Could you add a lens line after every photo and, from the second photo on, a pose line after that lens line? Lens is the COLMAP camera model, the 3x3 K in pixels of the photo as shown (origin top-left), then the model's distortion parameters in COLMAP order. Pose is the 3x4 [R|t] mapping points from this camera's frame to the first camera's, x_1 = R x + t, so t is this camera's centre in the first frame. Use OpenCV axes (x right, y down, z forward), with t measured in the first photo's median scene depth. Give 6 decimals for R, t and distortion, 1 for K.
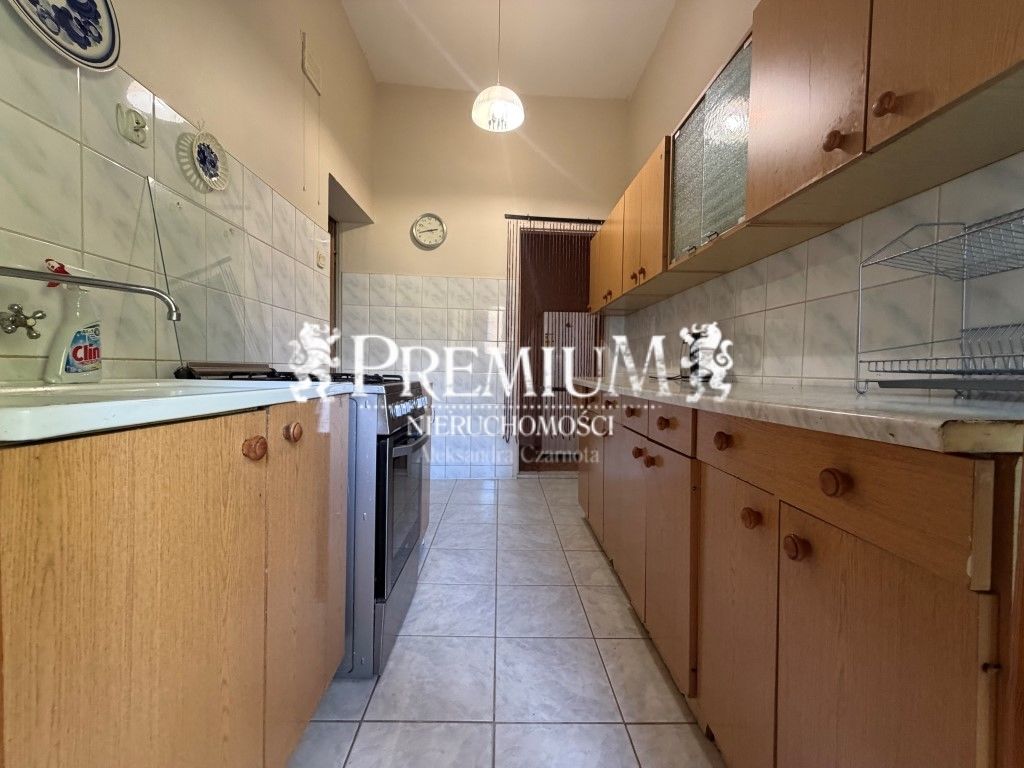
lens RADIAL K [[415.6, 0, 509.0], [0, 415.6, 381.3], [0, 0, 1]] dist [-0.000661, -0.000219]
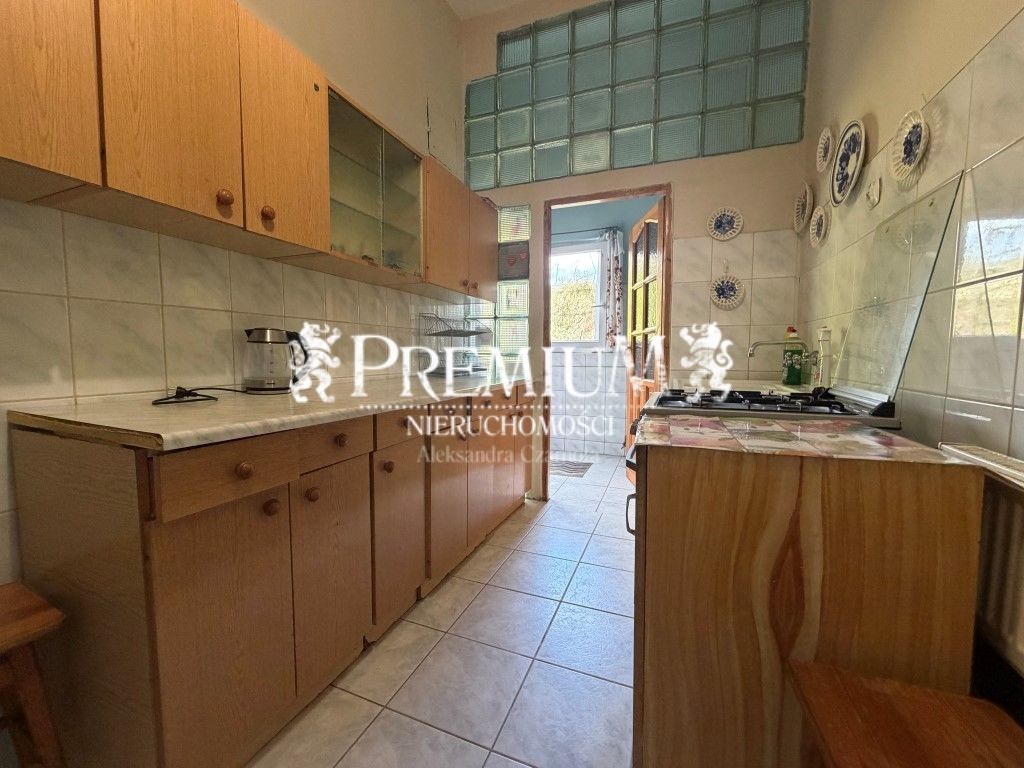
lens RADIAL K [[415.6, 0, 506.3], [0, 415.6, 382.0], [0, 0, 1]] dist [-0.000661, -0.000219]
pose [[-0.919801, -0.048127, 0.389423, -0.254910], [-0.013696, 0.995783, 0.090716, -0.104619], [-0.392147, 0.078107, -0.916581, 1.627241]]
